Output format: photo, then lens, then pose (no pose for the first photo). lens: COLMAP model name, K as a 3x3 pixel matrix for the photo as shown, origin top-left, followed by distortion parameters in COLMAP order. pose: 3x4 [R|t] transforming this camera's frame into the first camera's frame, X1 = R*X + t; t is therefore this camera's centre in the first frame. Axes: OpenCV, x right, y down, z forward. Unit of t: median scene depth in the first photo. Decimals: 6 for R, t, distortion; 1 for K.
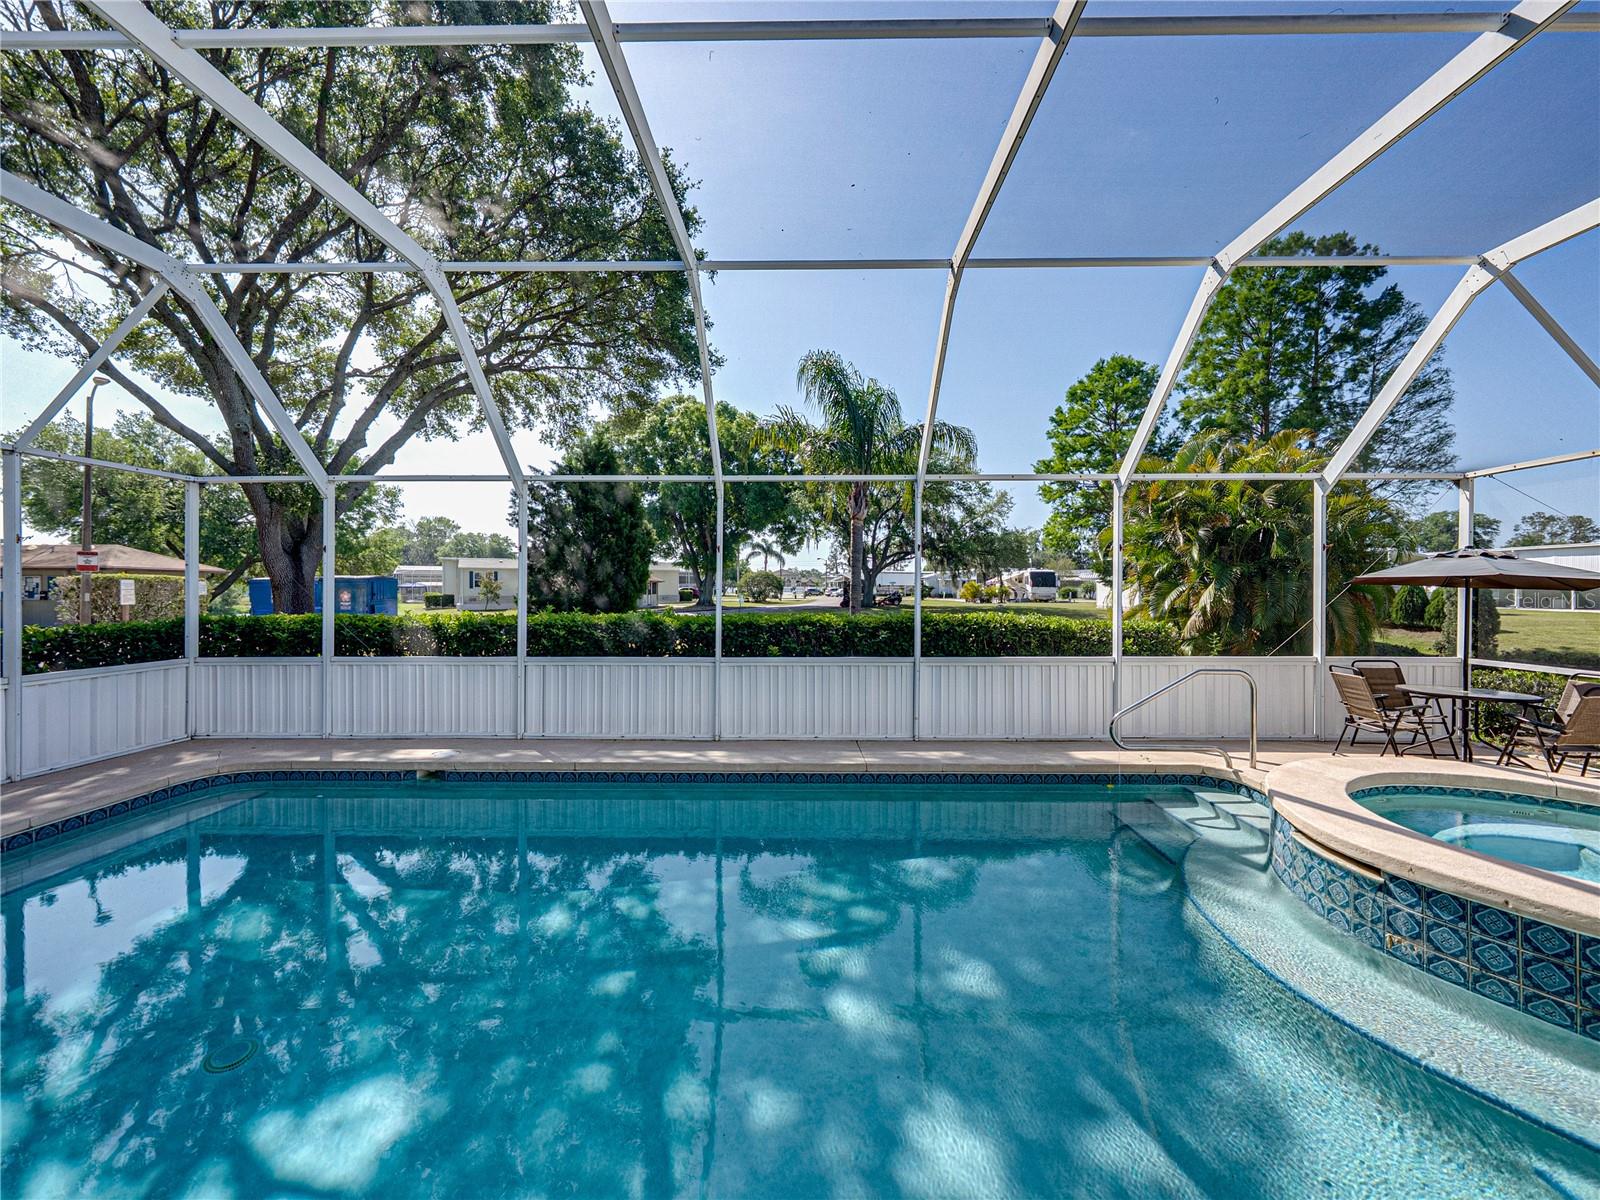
lens RADIAL K [[618.6, 0, 794.1], [0, 618.6, 596.8], [0, 0, 1]] dist [-0.004208, 0.000130]
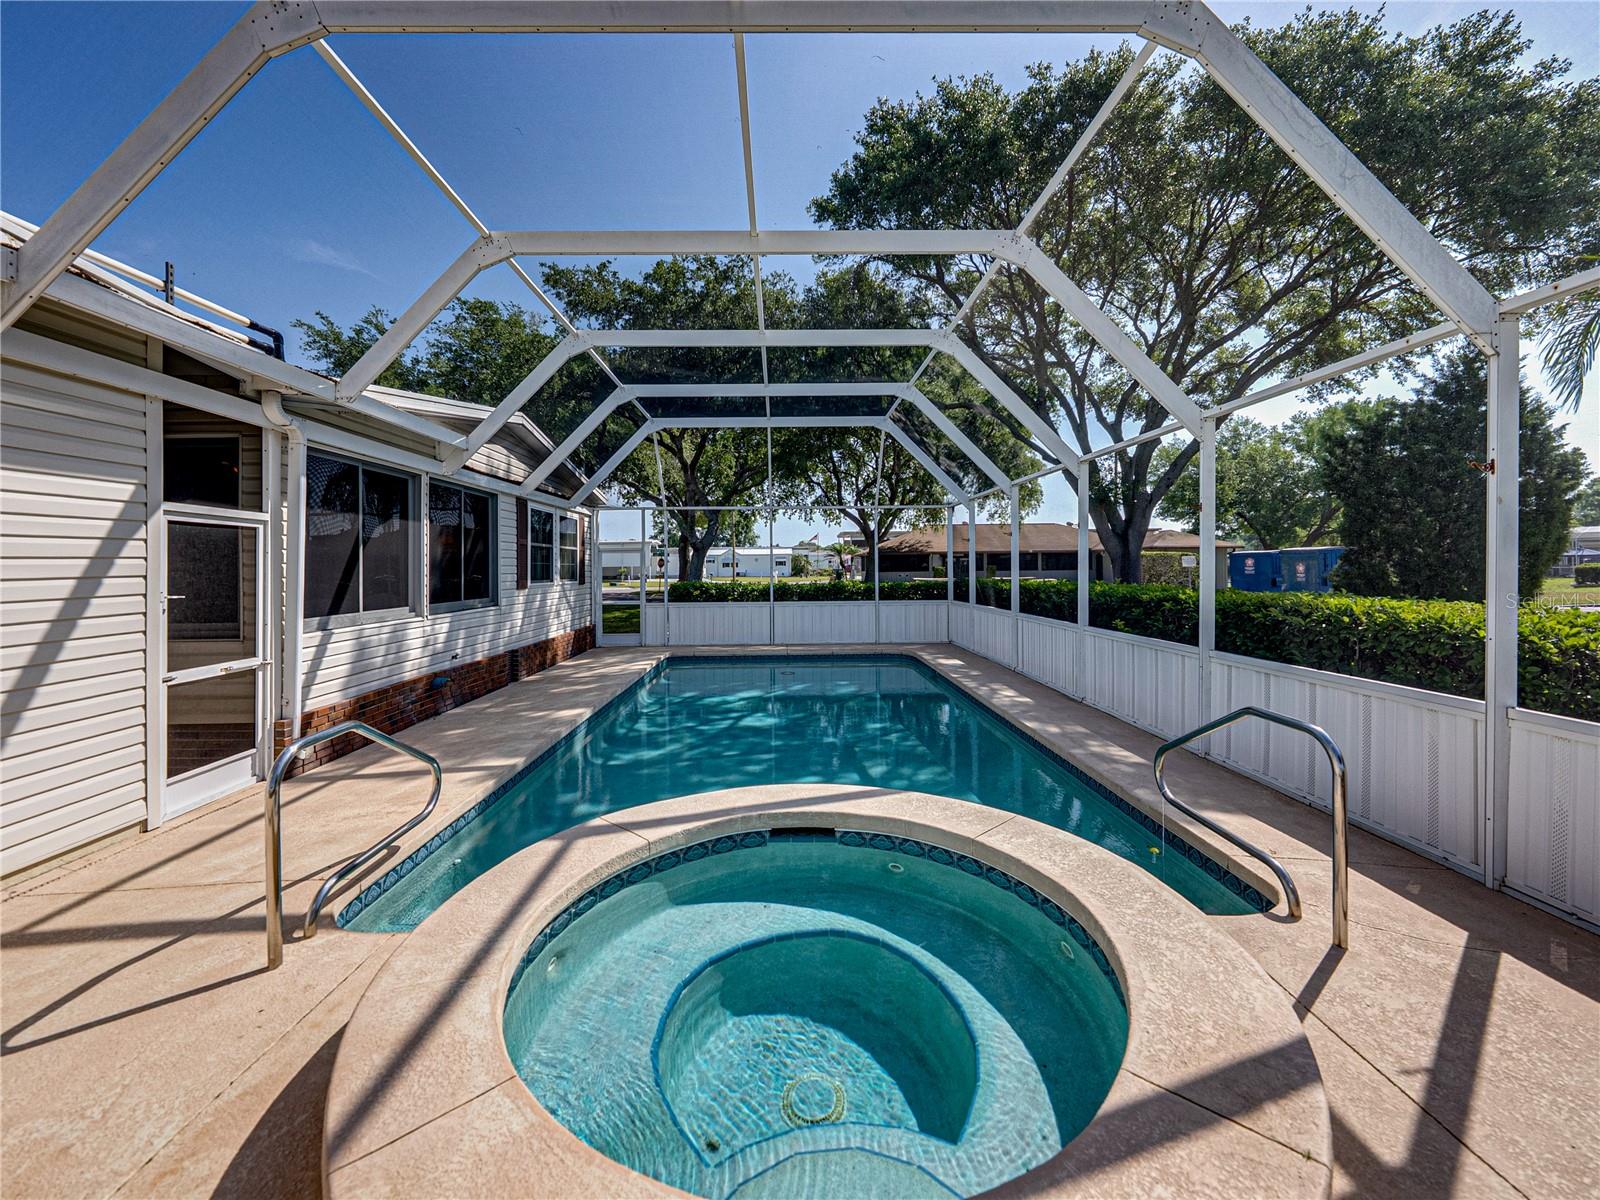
lens RADIAL K [[626.4, 0, 784.6], [0, 626.4, 561.2], [0, 0, 1]] dist [-0.003171, 0.000735]
pose [[0.022207, -0.008072, -0.999721, 1.093959], [-0.003386, 0.999961, -0.008149, -0.003880], [0.999748, 0.003566, 0.022179, 0.523474]]
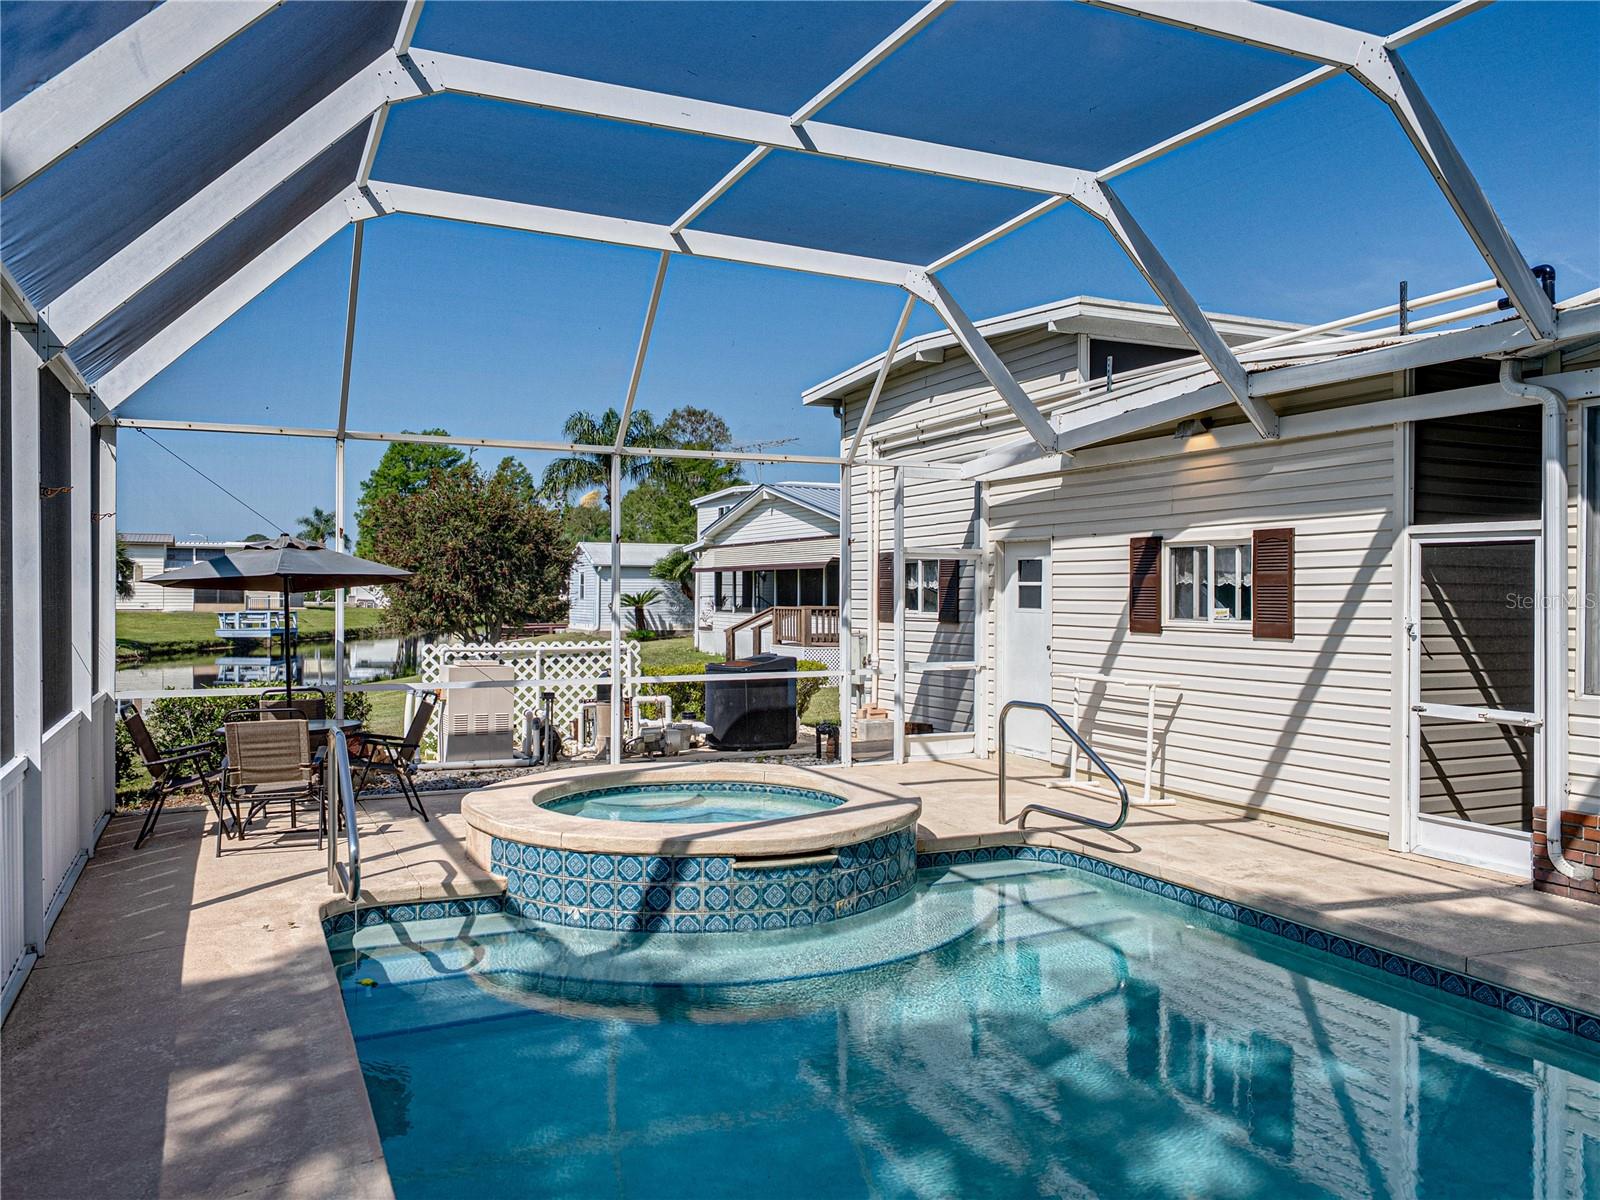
lens RADIAL K [[1215.1, 0, 803.0], [0, 1215.1, 591.6], [0, 0, 1]] dist [0.008899, -0.000606]
pose [[-0.441379, -0.002025, 0.897318, -0.496412], [0.007624, 0.999953, 0.006006, -0.014313], [-0.897288, 0.009492, -0.441343, 1.022675]]
